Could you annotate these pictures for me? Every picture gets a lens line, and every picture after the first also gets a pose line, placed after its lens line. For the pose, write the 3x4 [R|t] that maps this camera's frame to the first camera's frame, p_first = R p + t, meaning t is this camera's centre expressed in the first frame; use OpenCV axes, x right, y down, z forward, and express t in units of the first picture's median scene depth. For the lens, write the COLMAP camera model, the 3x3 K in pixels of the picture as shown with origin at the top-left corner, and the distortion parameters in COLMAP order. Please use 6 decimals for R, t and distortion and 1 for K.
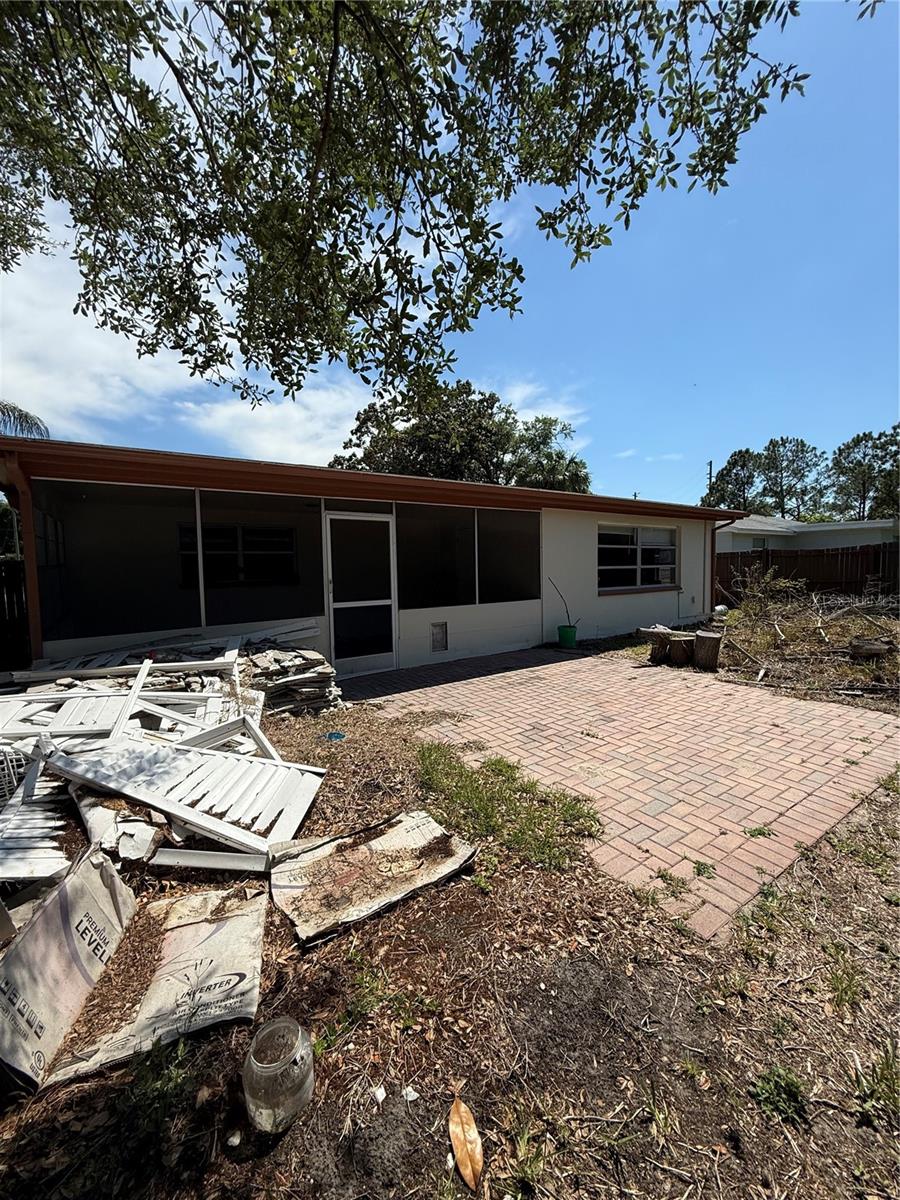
lens RADIAL K [[476.8, 0, 450.0], [0, 476.8, 600.0], [0, 0, 1]] dist [-0.002269, -0.000029]
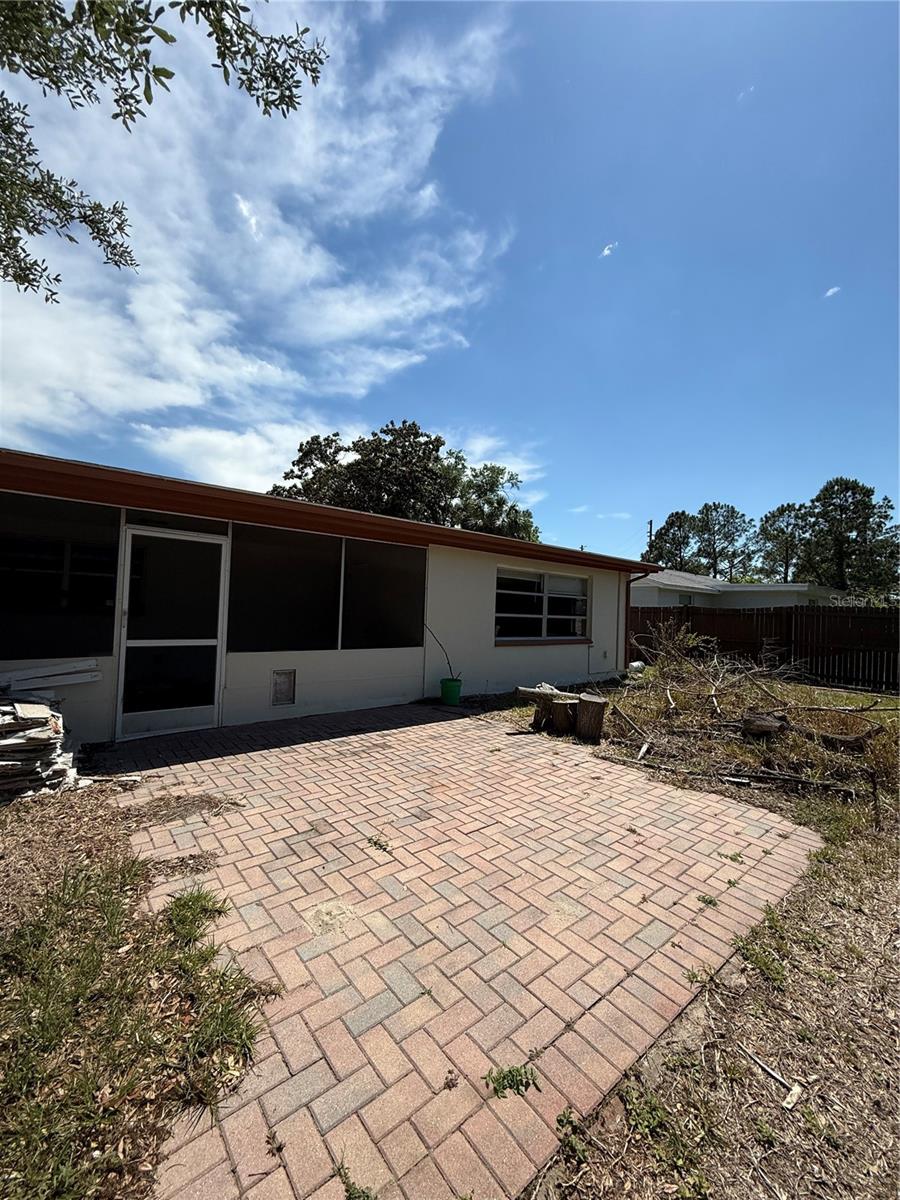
lens RADIAL K [[475.8, 0, 450.0], [0, 475.8, 600.0], [0, 0, 1]] dist [0.001894, 0.000070]
pose [[0.994279, 0.056945, 0.090370, 0.136384], [-0.048837, 0.994786, -0.089527, -0.010295], [-0.094997, 0.084602, 0.991876, 0.106788]]
